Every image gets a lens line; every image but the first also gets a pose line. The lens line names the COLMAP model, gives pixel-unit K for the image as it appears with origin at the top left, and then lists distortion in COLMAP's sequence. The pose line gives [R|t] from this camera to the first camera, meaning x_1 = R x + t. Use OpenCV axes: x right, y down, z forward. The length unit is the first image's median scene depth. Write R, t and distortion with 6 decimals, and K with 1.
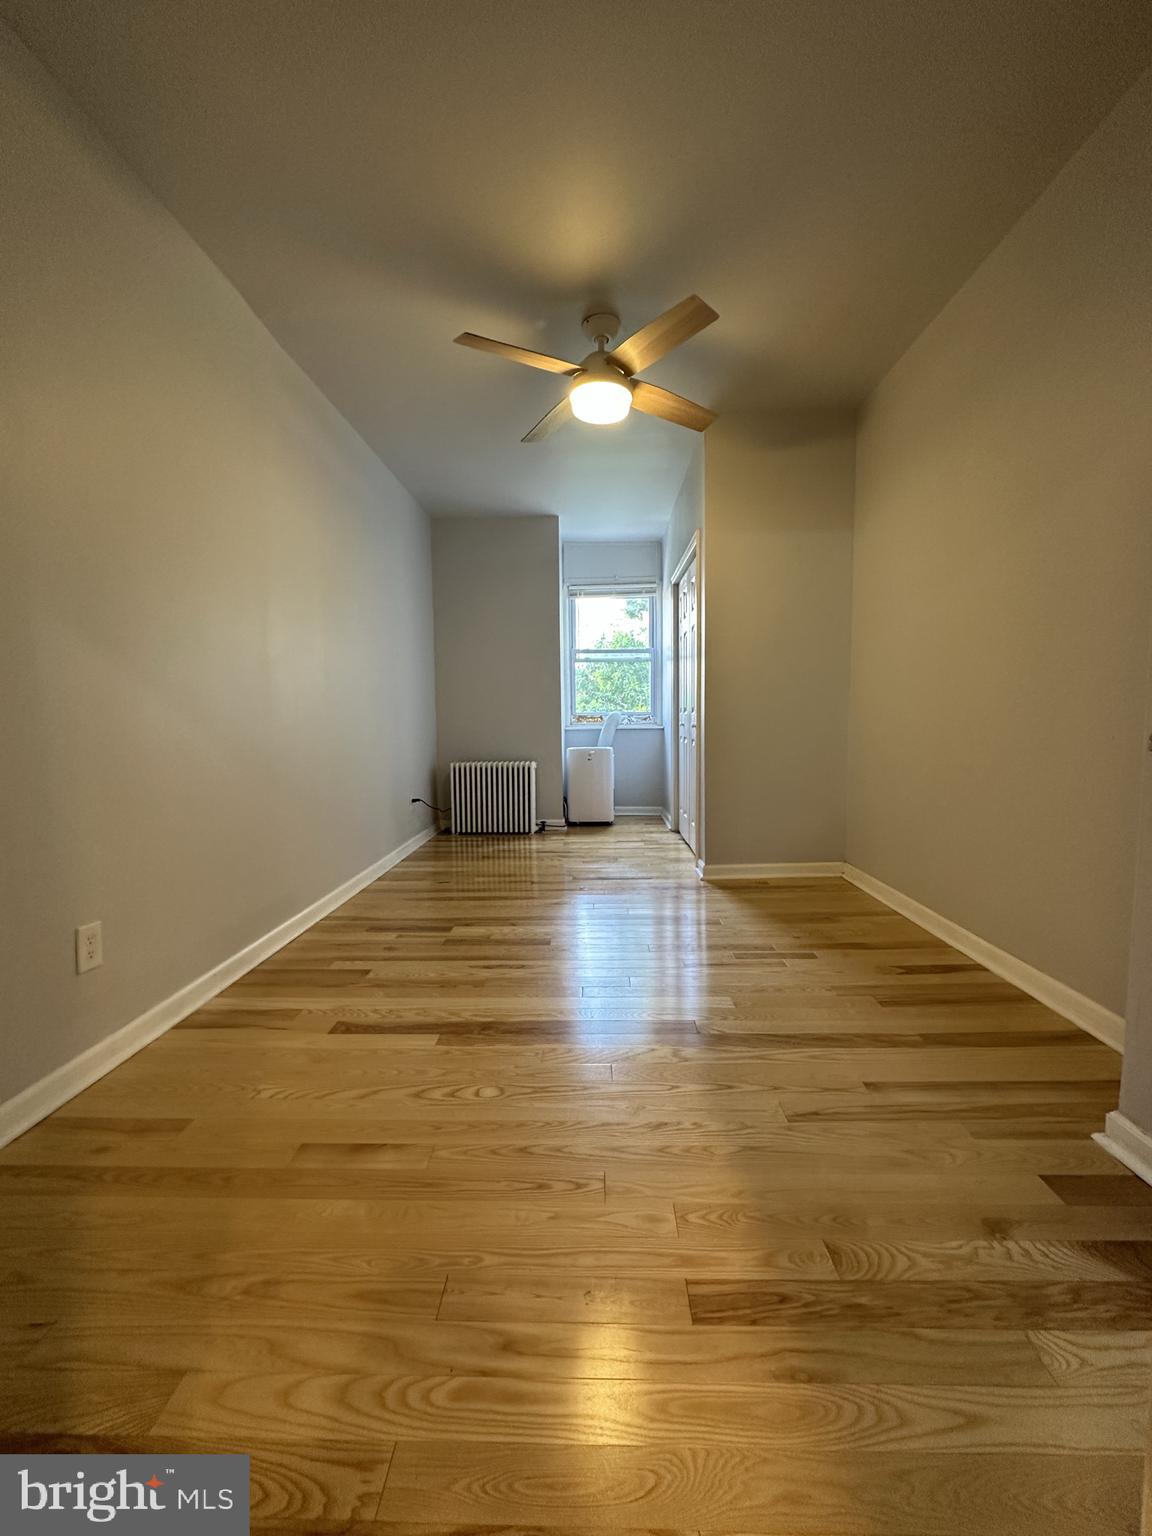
lens RADIAL K [[611.4, 0, 575.7], [0, 611.4, 771.4], [0, 0, 1]] dist [-0.004069, 0.000973]
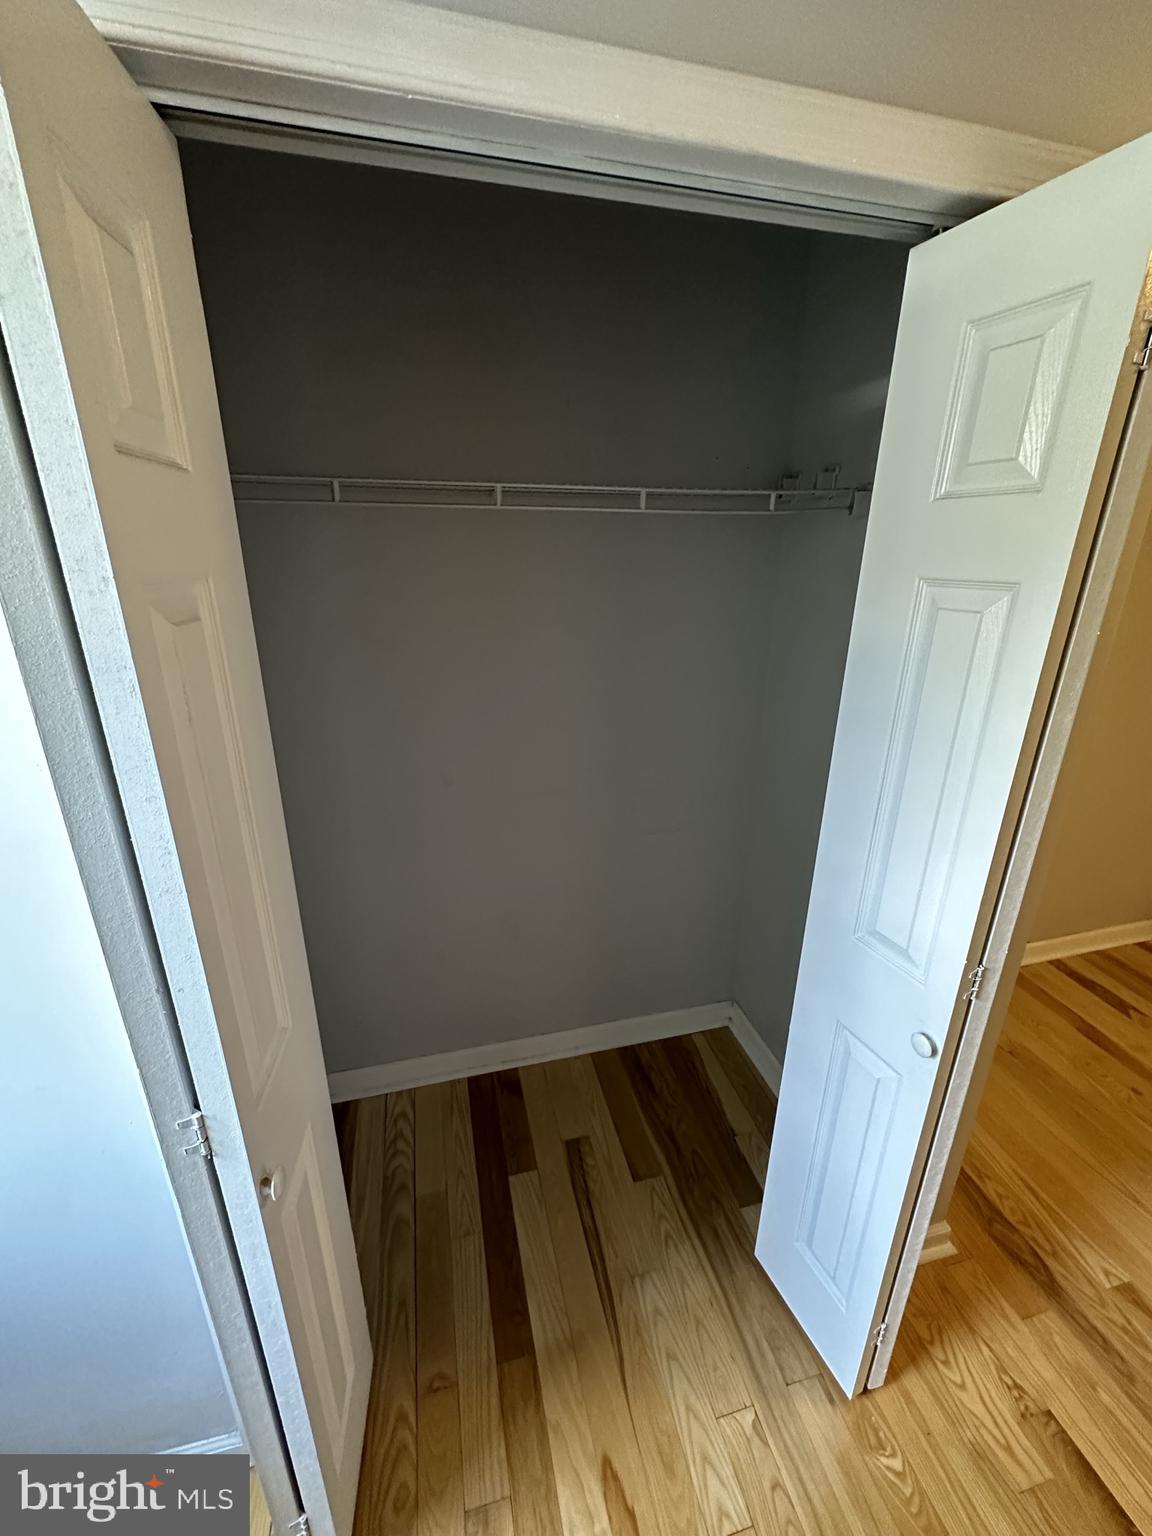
lens RADIAL K [[611.4, 0, 574.8], [0, 611.4, 774.2], [0, 0, 1]] dist [-0.004069, 0.000973]
pose [[-0.277089, -0.314926, 0.907768, 0.006024], [0.091941, 0.931736, 0.351305, -0.476044], [-0.956435, 0.180804, -0.229219, 2.062669]]
